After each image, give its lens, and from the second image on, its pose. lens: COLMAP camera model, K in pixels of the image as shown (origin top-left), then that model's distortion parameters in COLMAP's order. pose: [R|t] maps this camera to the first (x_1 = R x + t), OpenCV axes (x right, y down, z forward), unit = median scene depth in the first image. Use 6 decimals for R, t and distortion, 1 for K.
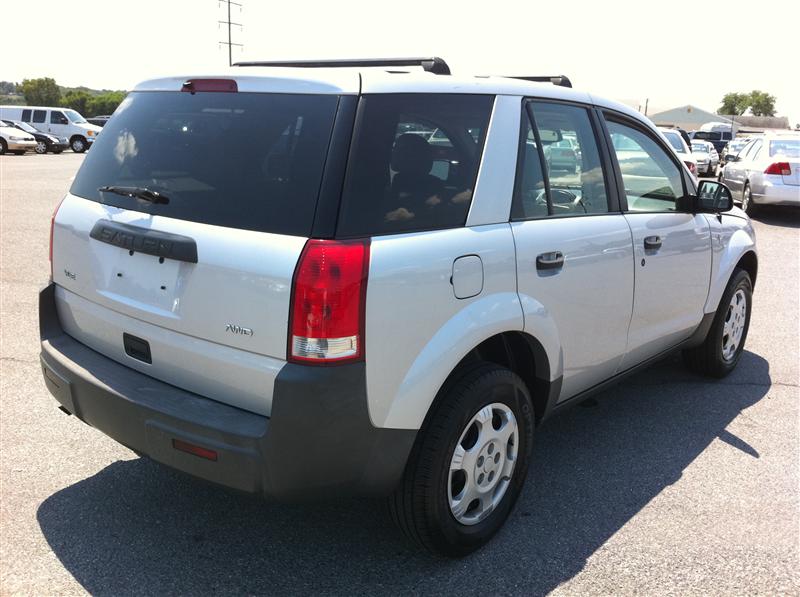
lens RADIAL K [[765.9, 0, 403.4], [0, 765.9, 300.6], [0, 0, 1]] dist [0.104757, -0.361904]
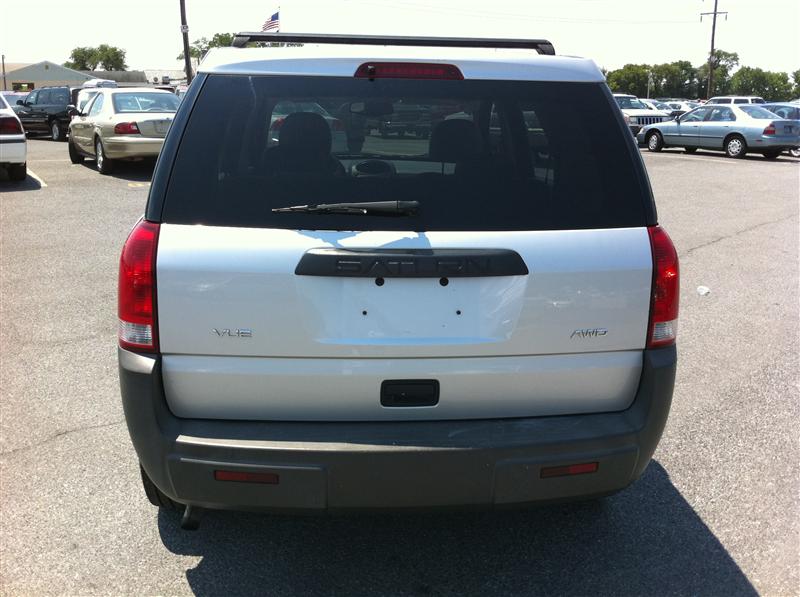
lens RADIAL K [[755.9, 0, 400.0], [0, 755.9, 298.5], [0, 0, 1]] dist [0.122507, -0.248387]
pose [[0.707969, -0.209138, 0.674567, -0.842807], [0.173294, 0.977391, 0.121149, -0.132688], [-0.684652, 0.031128, 0.728205, 0.390024]]
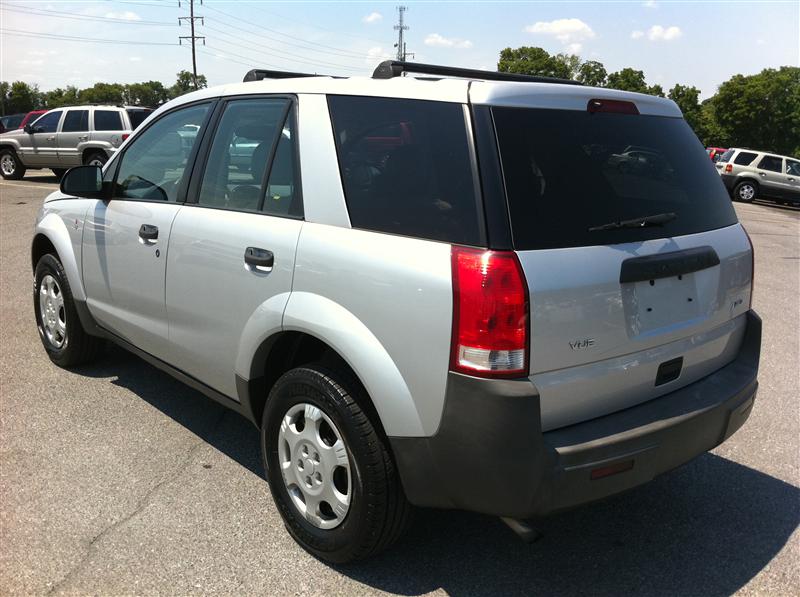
lens RADIAL K [[765.9, 0, 403.4], [0, 765.9, 300.6], [0, 0, 1]] dist [0.104757, -0.361904]
pose [[0.148142, -0.255285, 0.955449, -1.271583], [0.208601, 0.952439, 0.222137, -0.306672], [-0.966716, 0.166400, 0.194349, 1.071711]]
